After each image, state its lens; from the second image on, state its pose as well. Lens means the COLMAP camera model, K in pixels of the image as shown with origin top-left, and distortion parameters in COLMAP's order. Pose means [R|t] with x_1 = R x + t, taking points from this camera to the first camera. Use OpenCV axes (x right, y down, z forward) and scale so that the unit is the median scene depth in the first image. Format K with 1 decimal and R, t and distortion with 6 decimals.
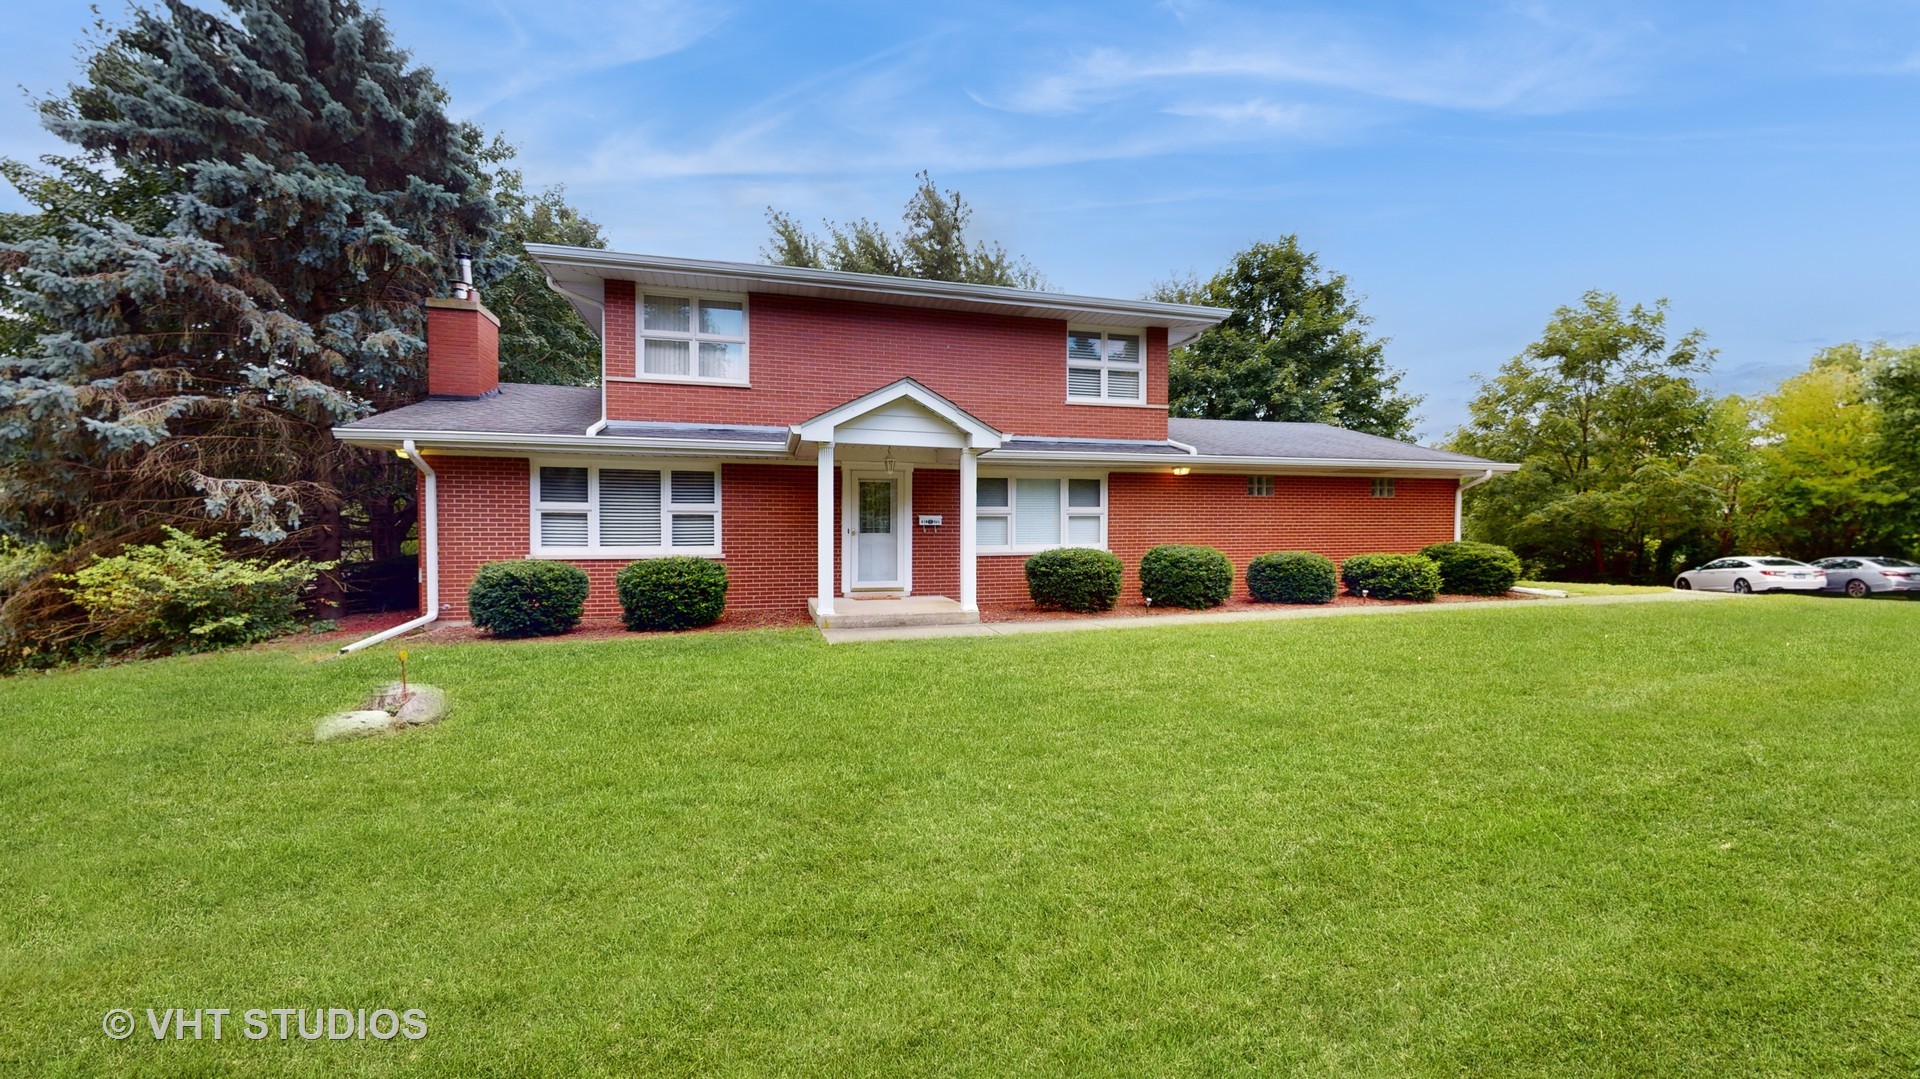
lens RADIAL K [[703.6, 0, 958.9], [0, 703.6, 540.5], [0, 0, 1]] dist [0.003160, -0.000444]
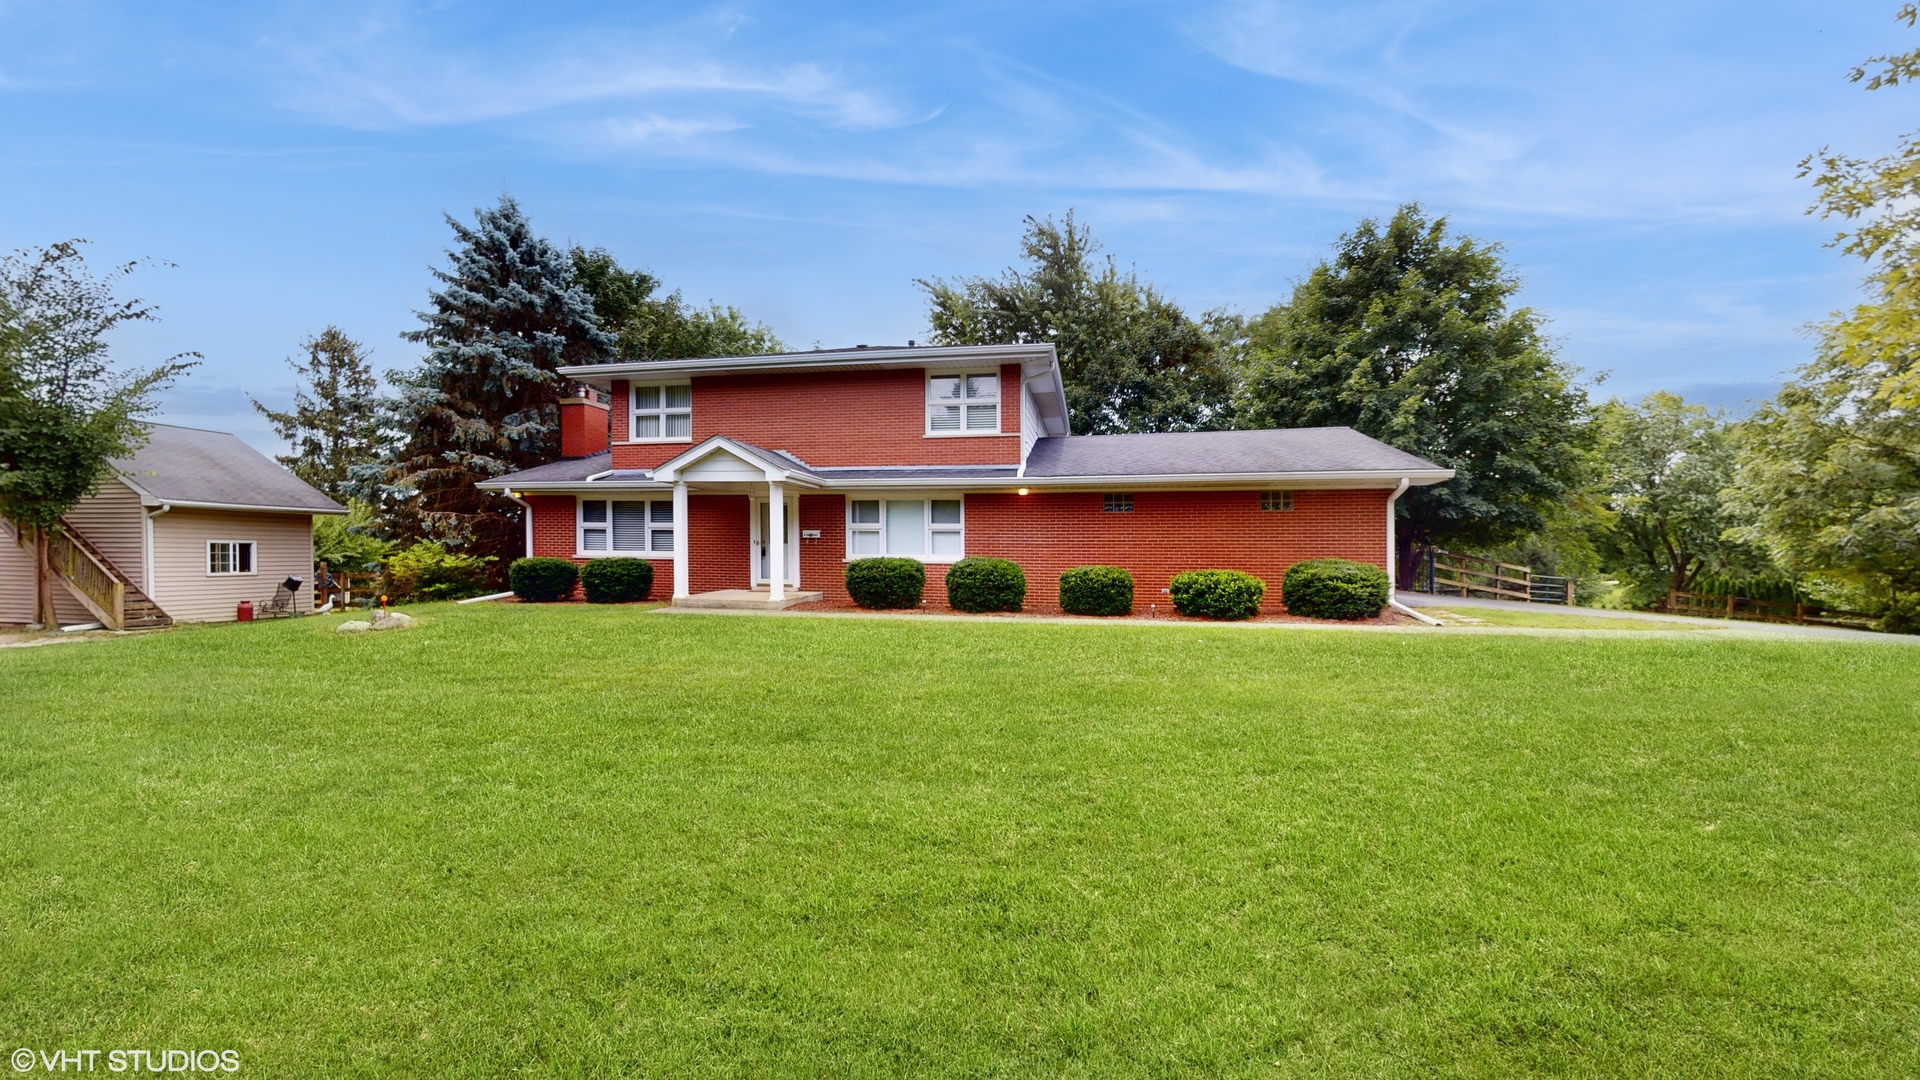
lens RADIAL K [[703.6, 0, 950.9], [0, 703.6, 545.0], [0, 0, 1]] dist [0.003160, -0.000444]
pose [[0.888098, 0.009821, -0.459548, 0.874739], [-0.016374, 0.999813, -0.010276, 0.000017], [0.459362, 0.016651, 0.888093, -0.044177]]
